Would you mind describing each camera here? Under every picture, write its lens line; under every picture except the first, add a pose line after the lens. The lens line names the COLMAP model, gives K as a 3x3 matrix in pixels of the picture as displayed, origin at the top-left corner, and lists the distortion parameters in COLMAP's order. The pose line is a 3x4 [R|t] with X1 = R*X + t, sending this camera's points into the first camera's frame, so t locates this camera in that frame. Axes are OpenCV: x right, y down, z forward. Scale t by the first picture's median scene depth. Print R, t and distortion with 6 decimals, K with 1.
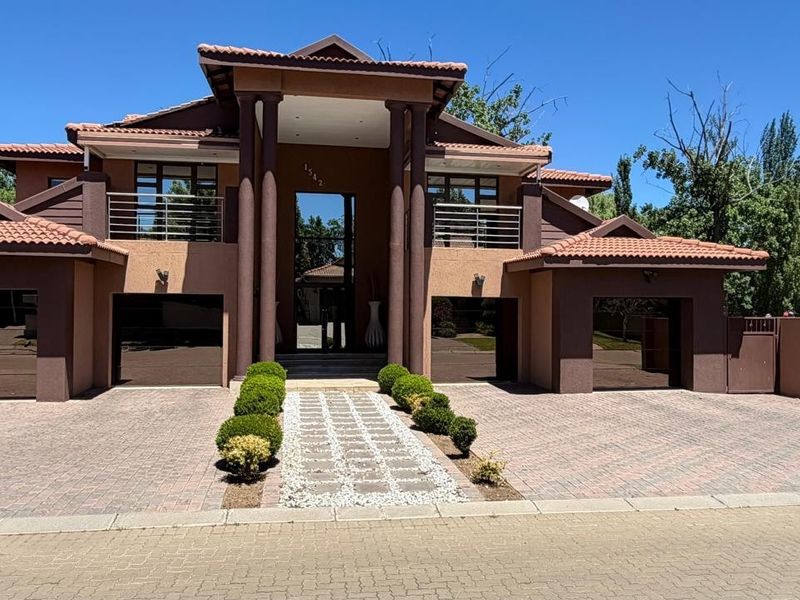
lens RADIAL K [[670.7, 0, 399.8], [0, 670.7, 302.3], [0, 0, 1]] dist [0.010359, -0.004651]
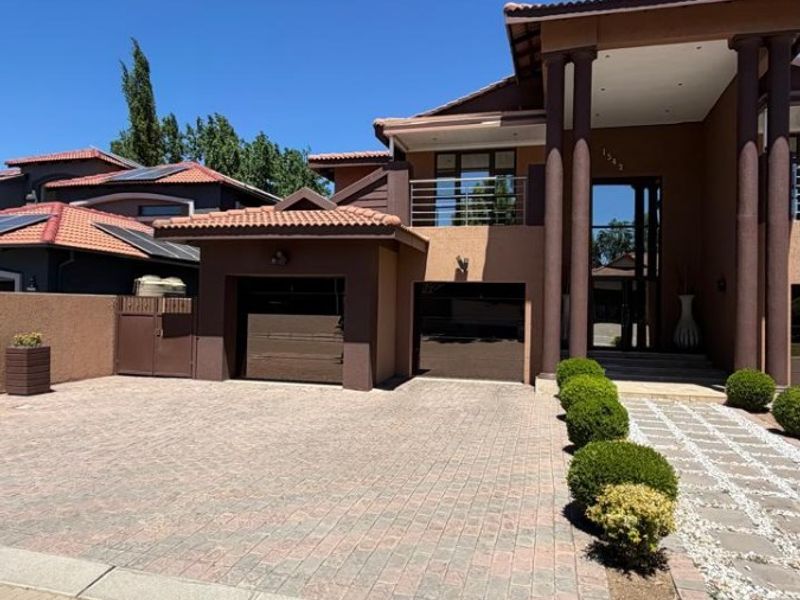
lens RADIAL K [[576.1, 0, 400.3], [0, 576.1, 300.1], [0, 0, 1]] dist [0.004070, 0.002520]
pose [[0.912991, 0.004866, -0.407951, -0.102709], [-0.009269, 0.999918, -0.008818, 0.021440], [0.407874, 0.011832, 0.912961, 0.224485]]
